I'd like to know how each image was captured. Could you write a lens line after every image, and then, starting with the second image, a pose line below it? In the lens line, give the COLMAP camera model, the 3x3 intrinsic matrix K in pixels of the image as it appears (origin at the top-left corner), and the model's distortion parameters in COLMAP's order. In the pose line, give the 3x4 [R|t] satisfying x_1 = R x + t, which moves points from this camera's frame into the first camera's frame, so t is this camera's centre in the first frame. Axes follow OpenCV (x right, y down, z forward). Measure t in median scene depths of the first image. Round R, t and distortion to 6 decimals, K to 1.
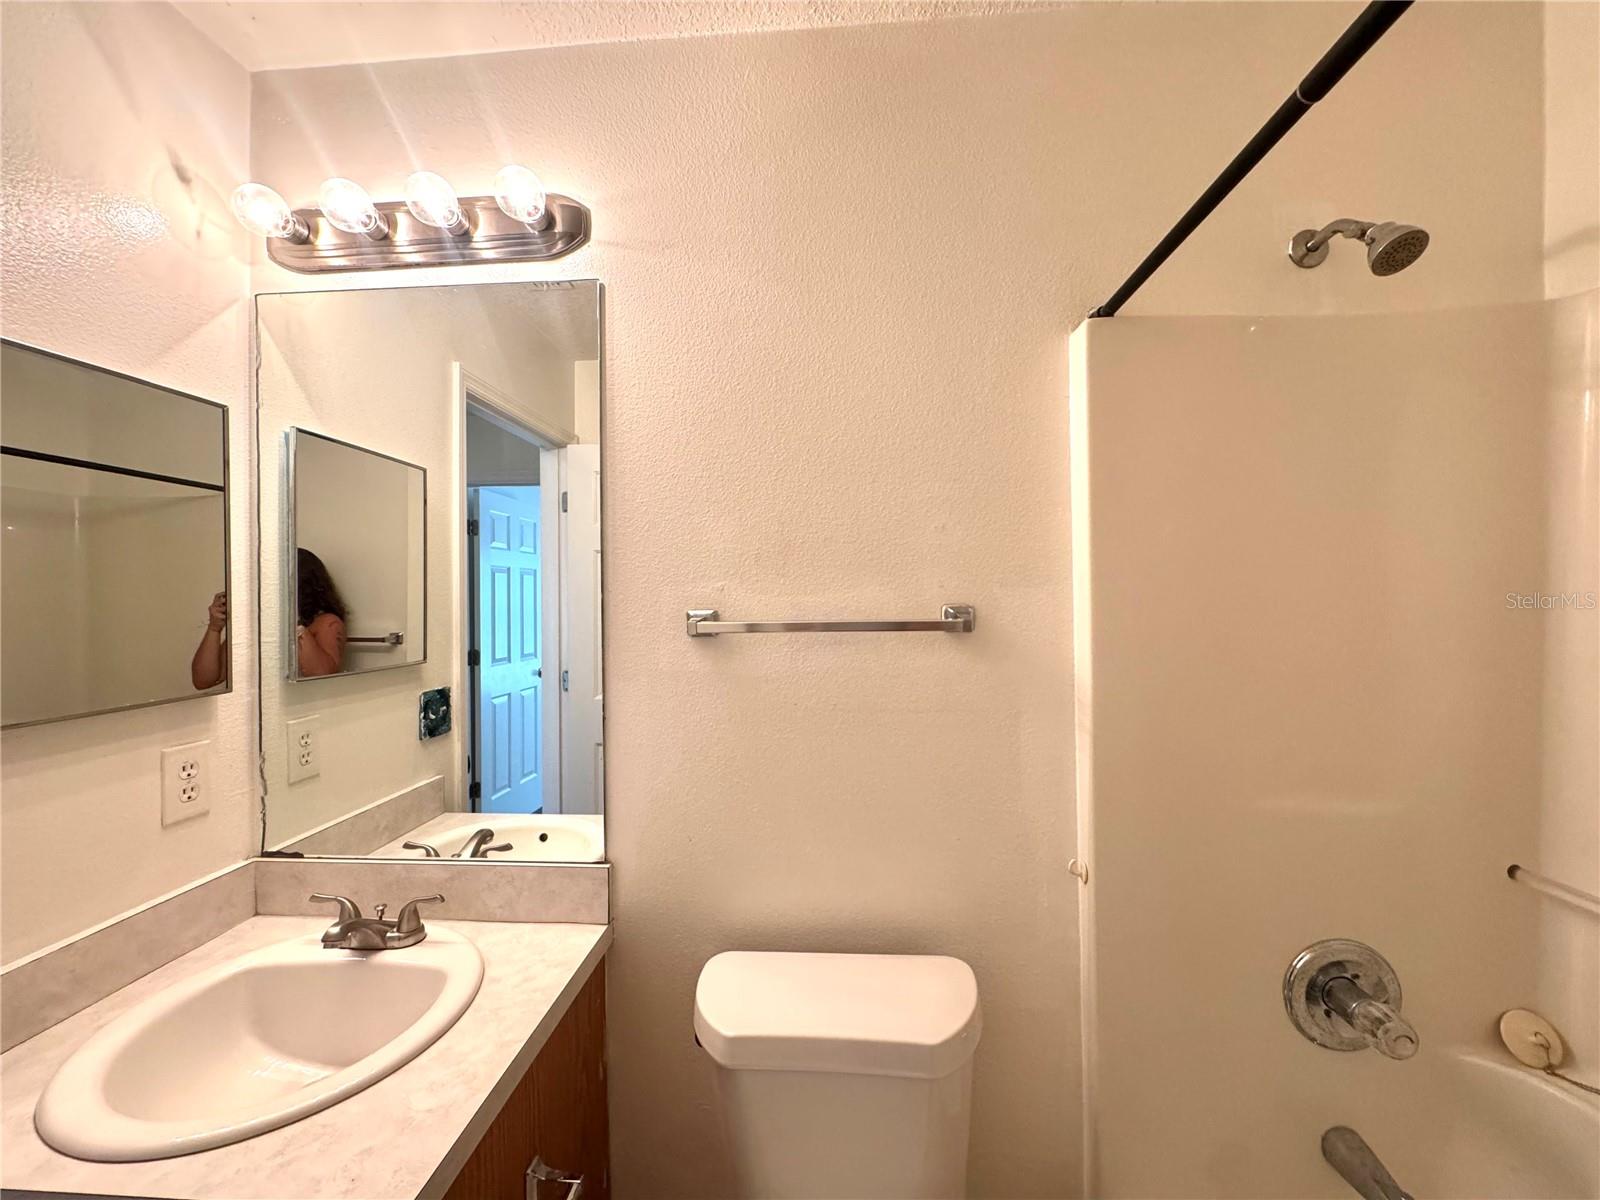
lens RADIAL K [[641.5, 0, 800.0], [0, 641.5, 600.0], [0, 0, 1]] dist [-0.002003, -0.000034]
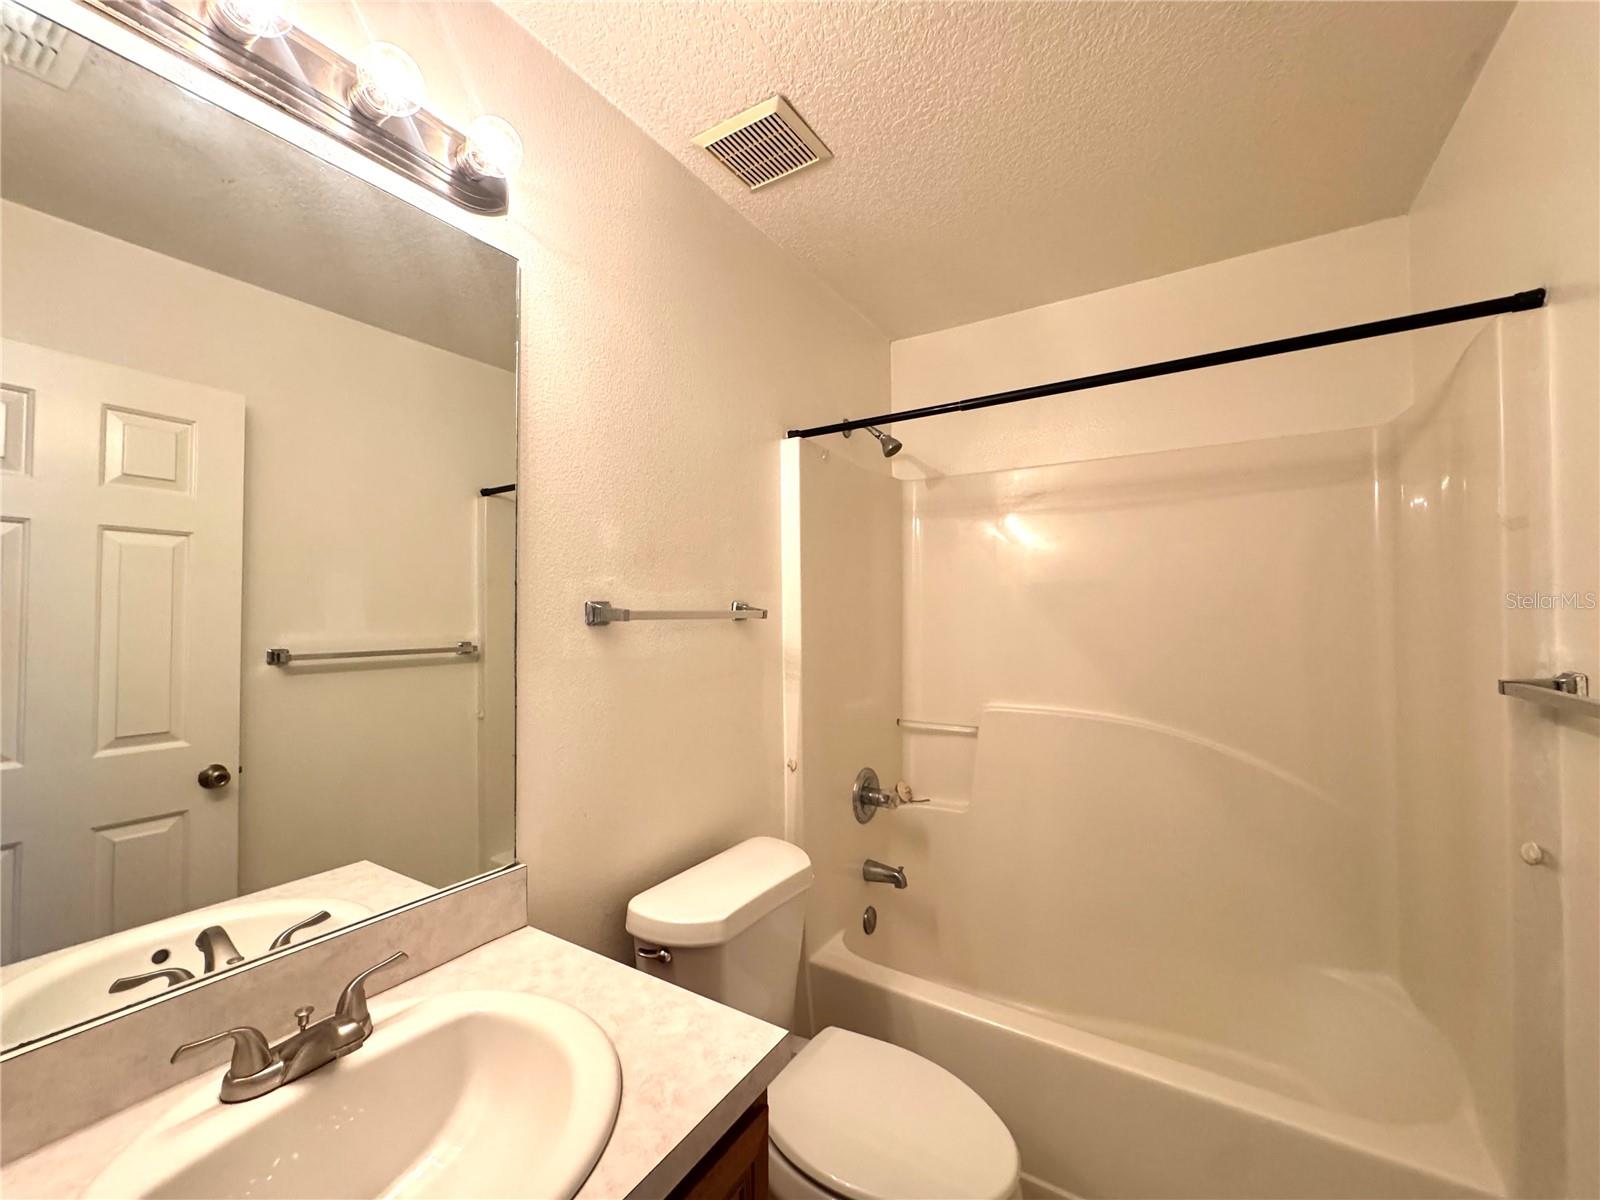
lens RADIAL K [[641.5, 0, 800.0], [0, 641.5, 600.0], [0, 0, 1]] dist [-0.002003, -0.000034]
pose [[0.475579, 0.027808, 0.879233, -0.998976], [0.004915, 0.999401, -0.034267, 0.055079], [-0.879659, 0.020618, 0.475157, 0.178368]]
